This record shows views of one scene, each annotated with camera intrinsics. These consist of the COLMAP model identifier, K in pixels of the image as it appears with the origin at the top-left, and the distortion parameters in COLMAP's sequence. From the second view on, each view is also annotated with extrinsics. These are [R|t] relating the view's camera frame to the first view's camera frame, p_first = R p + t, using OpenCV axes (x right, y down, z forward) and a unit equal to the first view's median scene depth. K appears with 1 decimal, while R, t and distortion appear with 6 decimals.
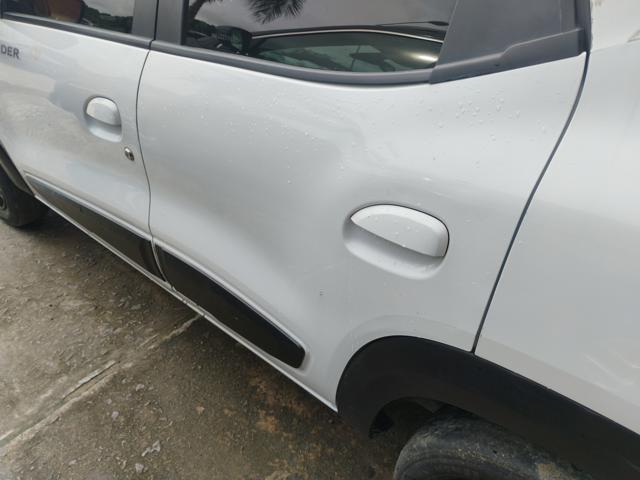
lens RADIAL K [[538.2, 0, 317.8], [0, 538.2, 233.7], [0, 0, 1]] dist [0.062820, -0.089144]
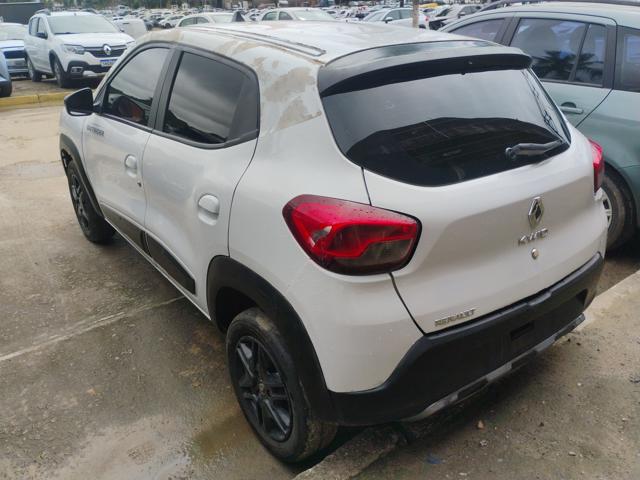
lens RADIAL K [[532.3, 0, 319.4], [0, 532.3, 236.1], [0, 0, 1]] dist [0.063530, -0.084899]
pose [[0.979712, 0.098755, -0.174389, 0.553323], [-0.130155, 0.975211, -0.178951, 0.256435], [0.152393, 0.198018, 0.968279, -0.637237]]
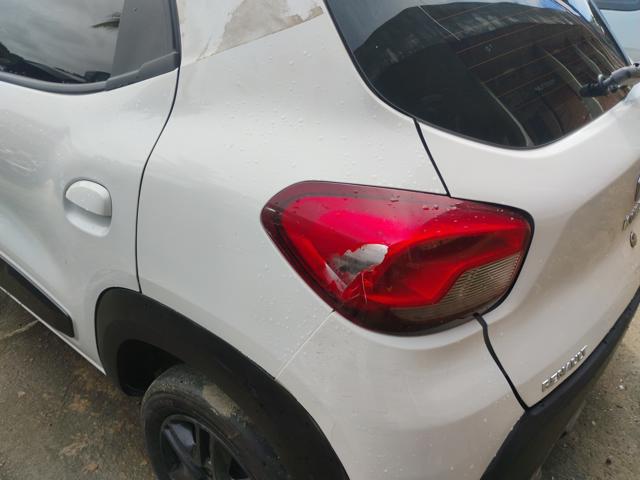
lens RADIAL K [[538.2, 0, 317.8], [0, 538.2, 233.7], [0, 0, 1]] dist [0.062820, -0.089144]
pose [[0.997685, 0.021279, 0.064587, 0.322081], [-0.015032, 0.995296, -0.095704, 0.101084], [-0.066320, 0.094512, 0.993312, -0.180375]]
